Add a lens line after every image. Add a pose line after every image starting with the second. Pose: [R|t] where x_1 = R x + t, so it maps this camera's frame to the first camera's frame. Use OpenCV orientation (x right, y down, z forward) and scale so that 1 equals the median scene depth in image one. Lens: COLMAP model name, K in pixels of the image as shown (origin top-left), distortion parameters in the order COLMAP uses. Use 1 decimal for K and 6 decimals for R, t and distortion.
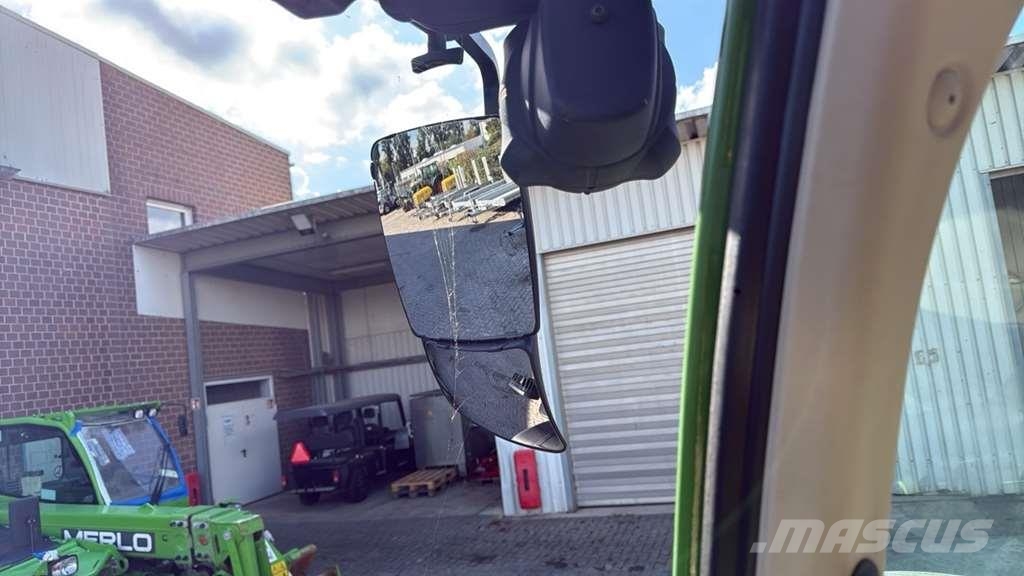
lens RADIAL K [[689.0, 0, 512.0], [0, 689.0, 288.0], [0, 0, 1]] dist [0.058688, -0.048556]
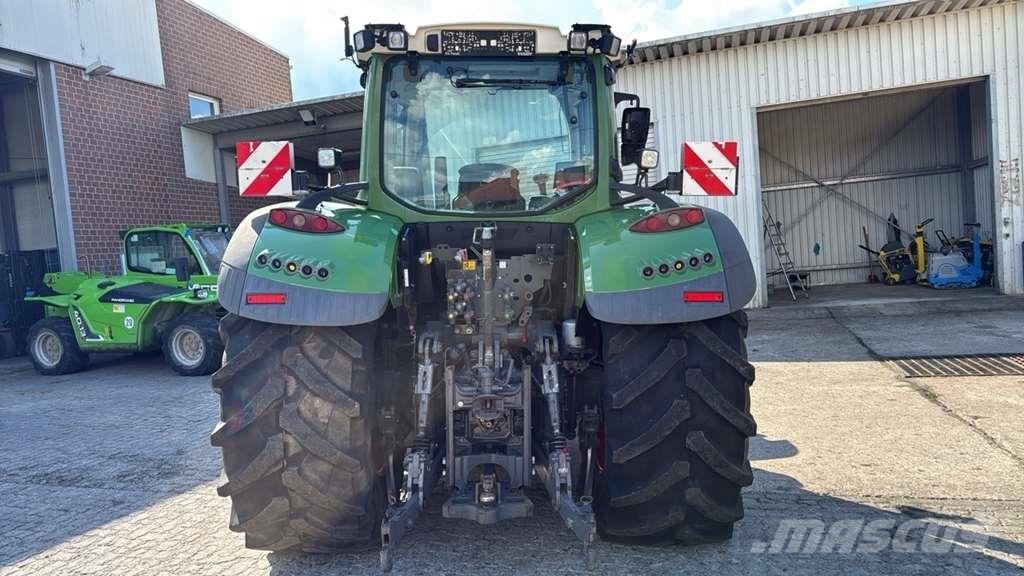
lens RADIAL K [[691.0, 0, 508.5], [0, 691.0, 285.4], [0, 0, 1]] dist [0.058594, -0.082068]
pose [[0.998389, 0.044180, 0.035600, 0.071587], [-0.048582, 0.989770, 0.134149, 0.037258], [-0.029309, -0.135662, 0.990322, -0.471576]]
